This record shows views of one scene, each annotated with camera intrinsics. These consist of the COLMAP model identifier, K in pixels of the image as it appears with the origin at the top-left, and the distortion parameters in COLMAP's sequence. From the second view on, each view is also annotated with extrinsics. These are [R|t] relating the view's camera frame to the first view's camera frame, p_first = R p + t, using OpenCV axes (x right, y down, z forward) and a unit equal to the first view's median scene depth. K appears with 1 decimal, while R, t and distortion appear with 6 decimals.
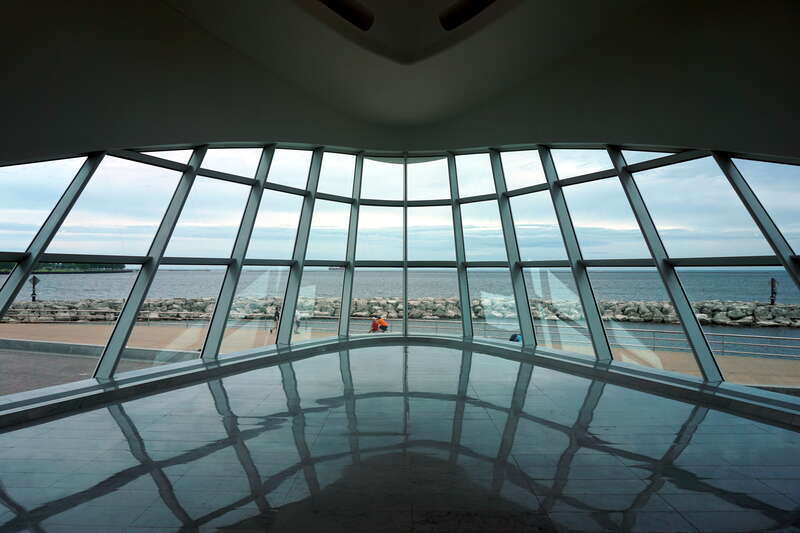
lens RADIAL K [[577.6, 0, 399.8], [0, 577.6, 266.1], [0, 0, 1]] dist [0.016518, 0.008608]
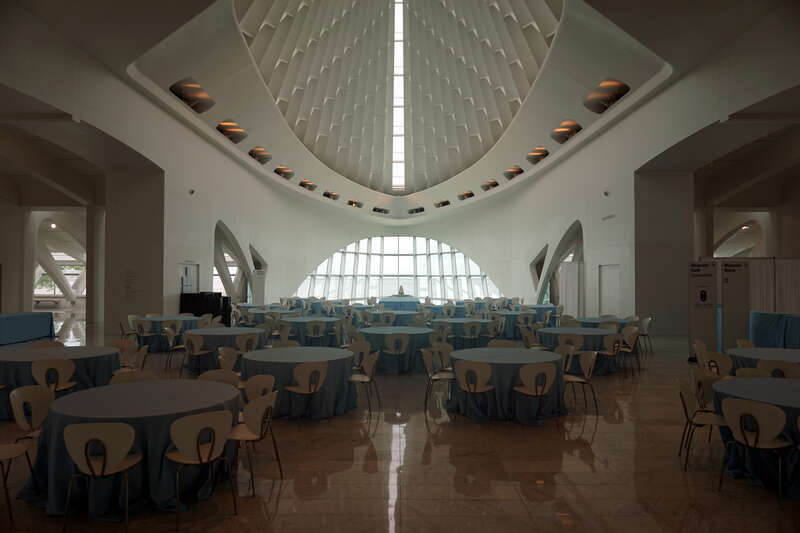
lens RADIAL K [[577.6, 0, 400.1], [0, 577.6, 267.3], [0, 0, 1]] dist [0.016518, 0.008608]
pose [[0.999647, -0.007988, 0.025356, -0.059436], [0.008176, 0.999940, -0.007288, -0.024081], [-0.025296, 0.007492, 0.999652, -2.043174]]
